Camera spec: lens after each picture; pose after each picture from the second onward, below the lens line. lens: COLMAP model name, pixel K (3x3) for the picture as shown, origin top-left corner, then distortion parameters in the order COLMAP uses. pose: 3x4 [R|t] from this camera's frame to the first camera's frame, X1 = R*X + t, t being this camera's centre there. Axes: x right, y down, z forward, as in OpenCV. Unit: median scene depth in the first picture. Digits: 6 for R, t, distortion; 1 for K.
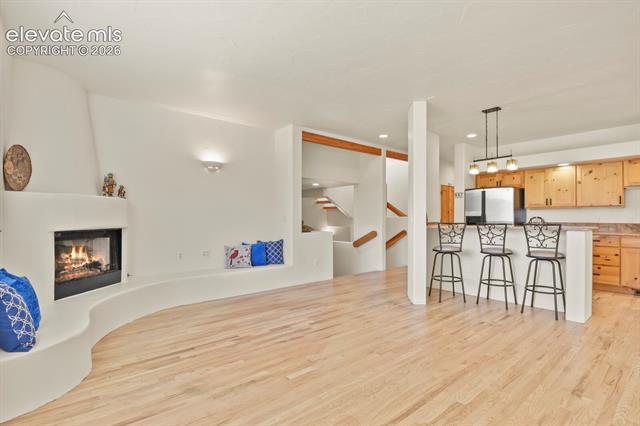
lens RADIAL K [[310.1, 0, 324.0], [0, 310.1, 216.7], [0, 0, 1]] dist [-0.008435, -0.001694]
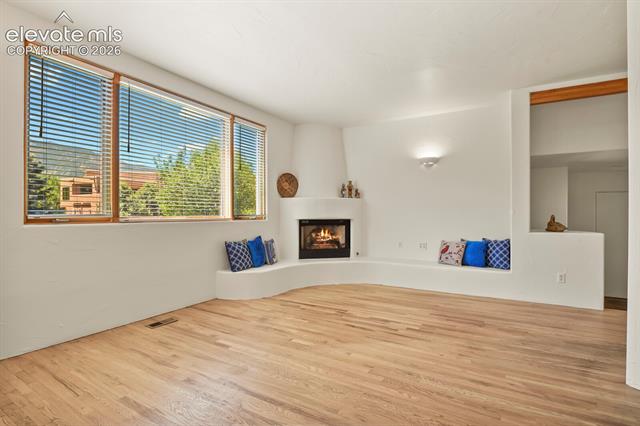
lens RADIAL K [[310.1, 0, 324.7], [0, 310.1, 213.6], [0, 0, 1]] dist [-0.008435, -0.001694]
pose [[0.334916, 0.000012, -0.942248, 0.511246], [0.001754, 0.999998, 0.000636, 0.008428], [0.942246, -0.001866, 0.334916, 0.333735]]
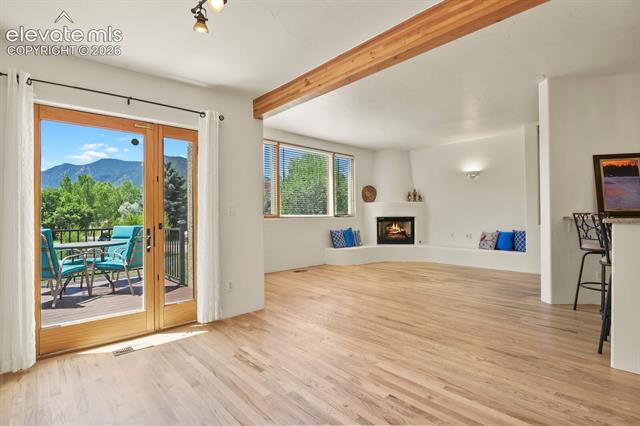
lens RADIAL K [[310.1, 0, 323.6], [0, 310.1, 211.6], [0, 0, 1]] dist [-0.008435, -0.001694]
pose [[0.046009, -0.011692, -0.998873, 1.036283], [0.009650, 0.999890, -0.011260, 0.016599], [0.998894, -0.009121, 0.046117, 0.265837]]
